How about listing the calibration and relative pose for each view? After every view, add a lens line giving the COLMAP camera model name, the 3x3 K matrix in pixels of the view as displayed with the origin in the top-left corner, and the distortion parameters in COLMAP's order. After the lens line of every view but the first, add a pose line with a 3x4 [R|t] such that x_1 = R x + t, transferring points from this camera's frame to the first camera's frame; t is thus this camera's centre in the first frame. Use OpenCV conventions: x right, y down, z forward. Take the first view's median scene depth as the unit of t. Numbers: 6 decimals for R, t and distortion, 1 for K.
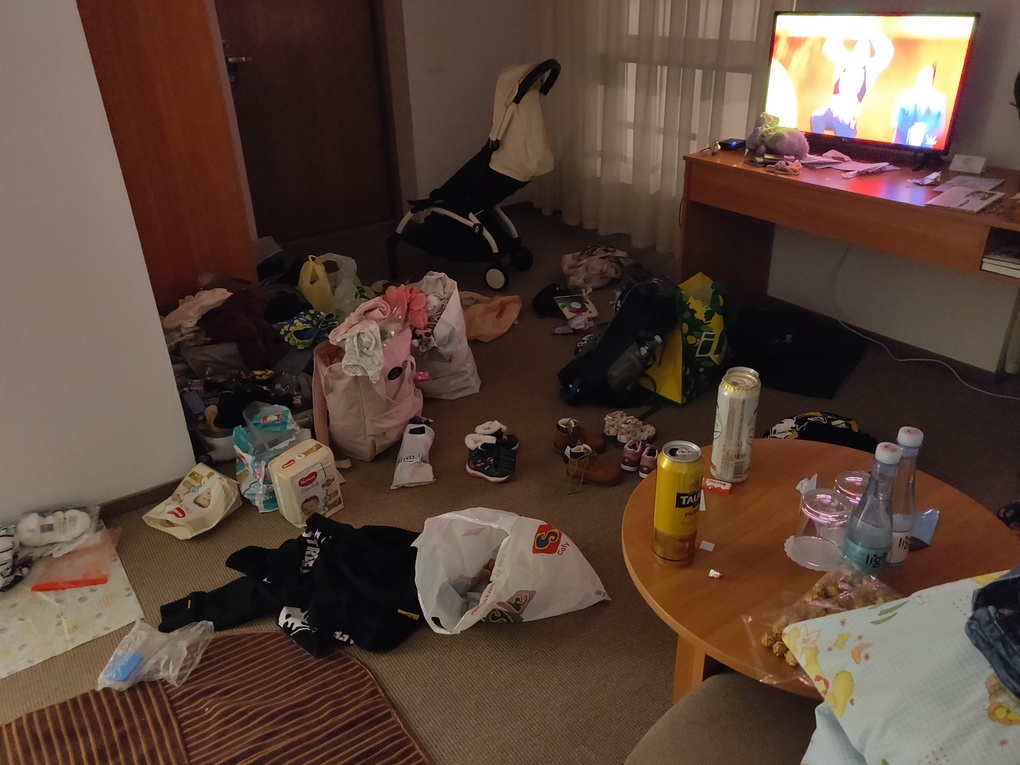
lens RADIAL K [[806.7, 0, 510.0], [0, 806.7, 382.5], [0, 0, 1]] dist [0.032618, 0.002210]
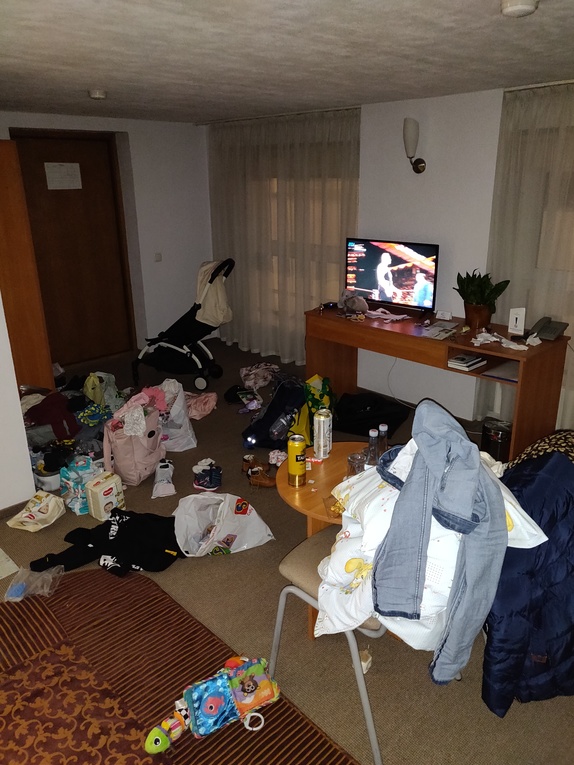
lens RADIAL K [[569.8, 0, 287.0], [0, 569.8, 382.5], [0, 0, 1]] dist [0.003852, 0.135406]
pose [[0.988089, -0.037510, 0.149245, -0.026647], [0.057656, 0.989432, -0.133045, 0.054865], [-0.142677, 0.140065, 0.979809, -0.273266]]
